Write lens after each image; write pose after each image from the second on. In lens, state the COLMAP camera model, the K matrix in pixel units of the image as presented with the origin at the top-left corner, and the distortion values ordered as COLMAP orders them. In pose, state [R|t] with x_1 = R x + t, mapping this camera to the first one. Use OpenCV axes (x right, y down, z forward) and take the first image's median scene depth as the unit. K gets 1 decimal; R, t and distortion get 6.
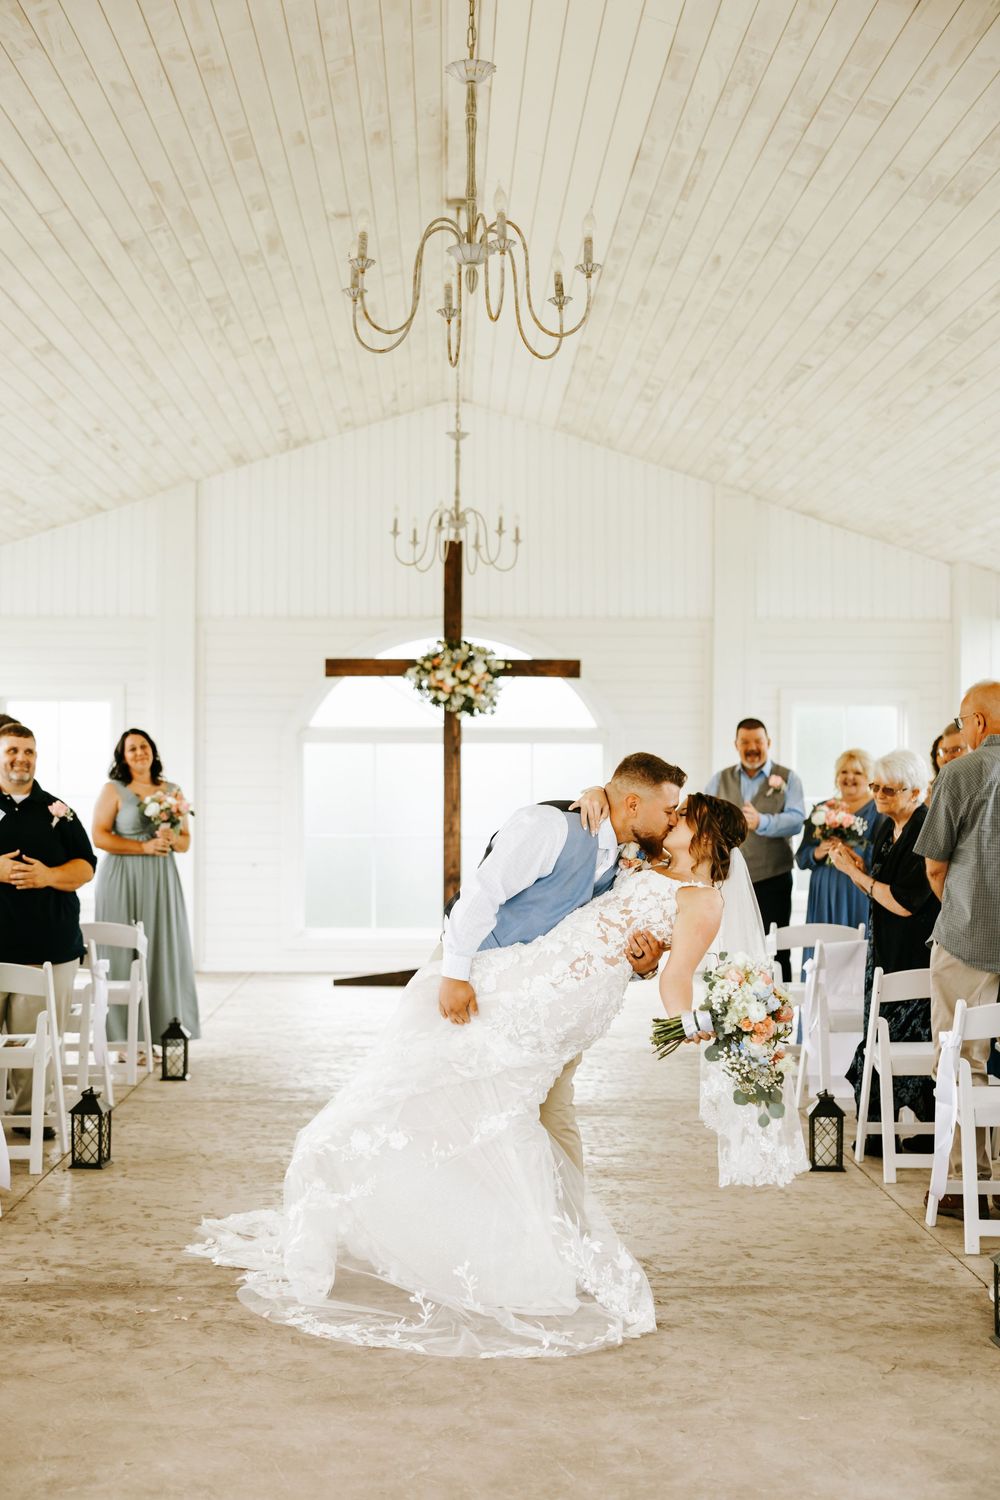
lens RADIAL K [[2911.0, 0, 500.0], [0, 2911.0, 750.0], [0, 0, 1]] dist [0.539063, 0.027214]
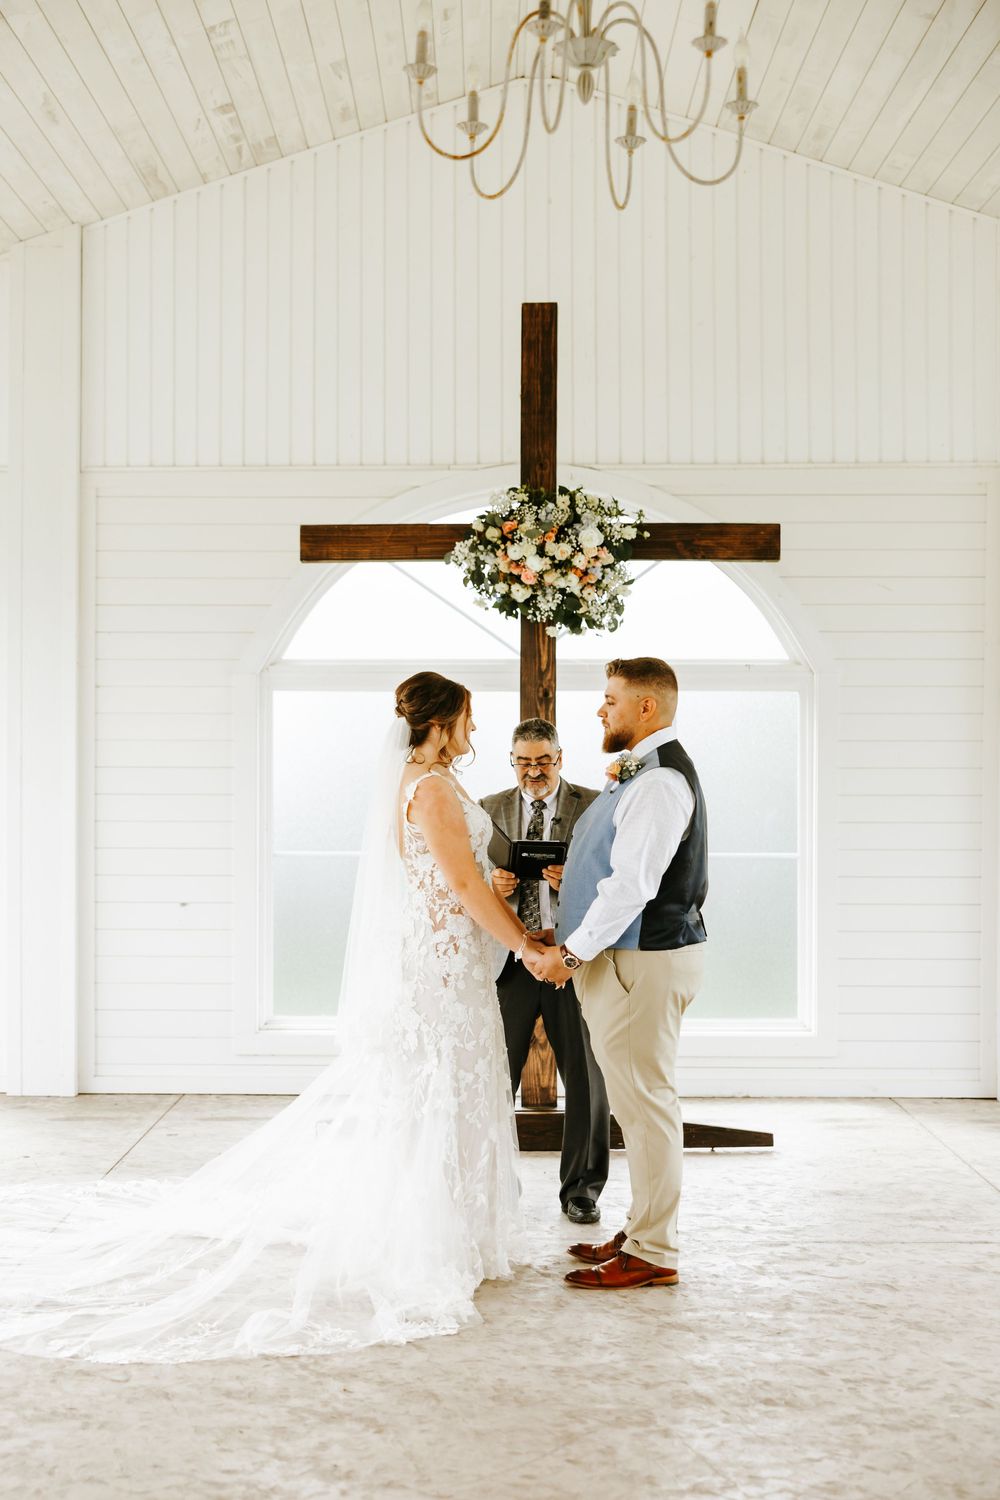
lens RADIAL K [[2000.5, 0, 500.0], [0, 2000.5, 750.0], [0, 0, 1]] dist [-0.012551, -0.003160]
pose [[0.999962, -0.002445, -0.008337, -0.020425], [0.002426, 0.999994, -0.002337, 0.010846], [0.008343, 0.002317, 0.999963, 0.637519]]
